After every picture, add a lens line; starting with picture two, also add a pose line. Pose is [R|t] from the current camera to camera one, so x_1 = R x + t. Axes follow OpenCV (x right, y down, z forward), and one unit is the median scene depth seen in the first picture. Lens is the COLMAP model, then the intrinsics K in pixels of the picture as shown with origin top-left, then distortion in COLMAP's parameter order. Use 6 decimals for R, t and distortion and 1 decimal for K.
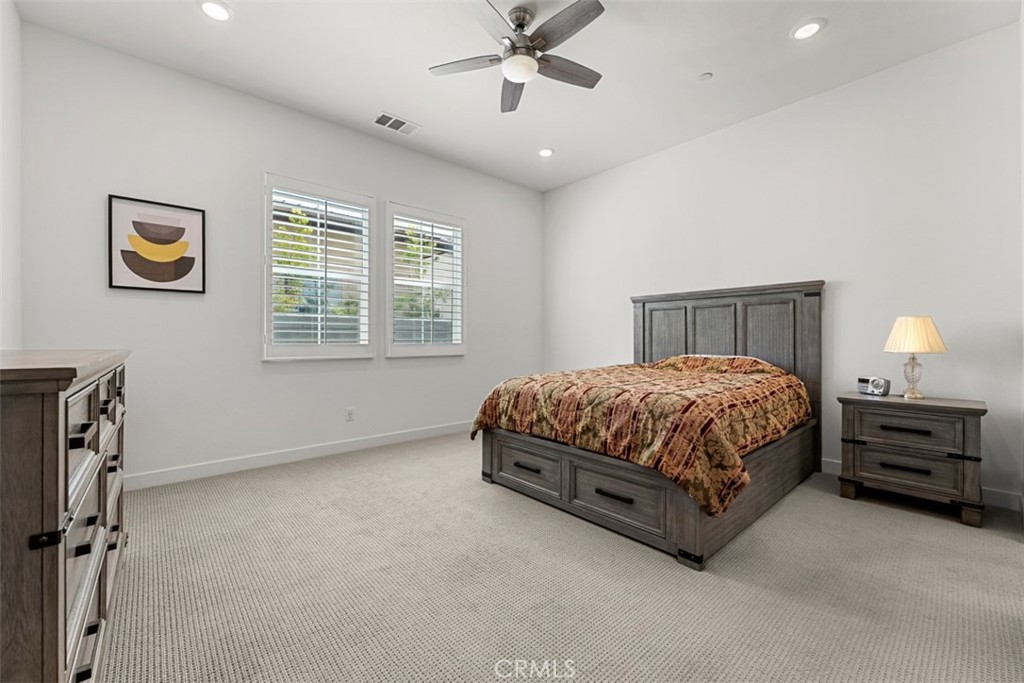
lens RADIAL K [[412.3, 0, 506.8], [0, 412.3, 341.7], [0, 0, 1]] dist [-0.003474, 0.001857]
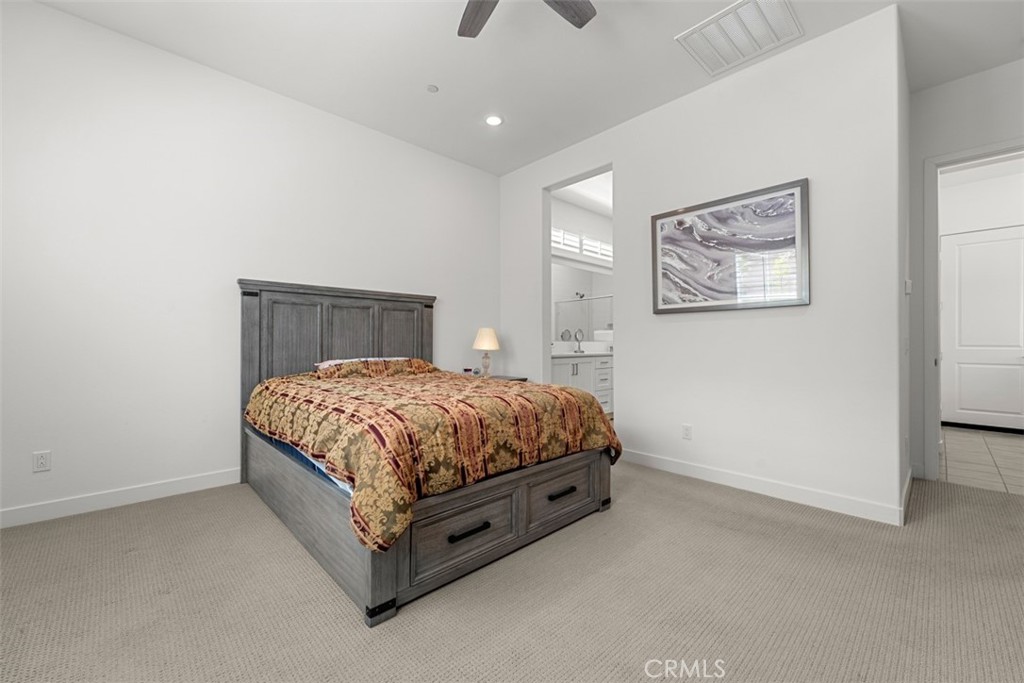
lens RADIAL K [[412.3, 0, 509.8], [0, 412.3, 339.7], [0, 0, 1]] dist [-0.003474, 0.001857]
pose [[-0.041576, 0.003567, 0.999129, -0.616218], [0.004278, 0.999985, -0.003392, -0.008428], [-0.999126, 0.004133, -0.041590, 0.933483]]
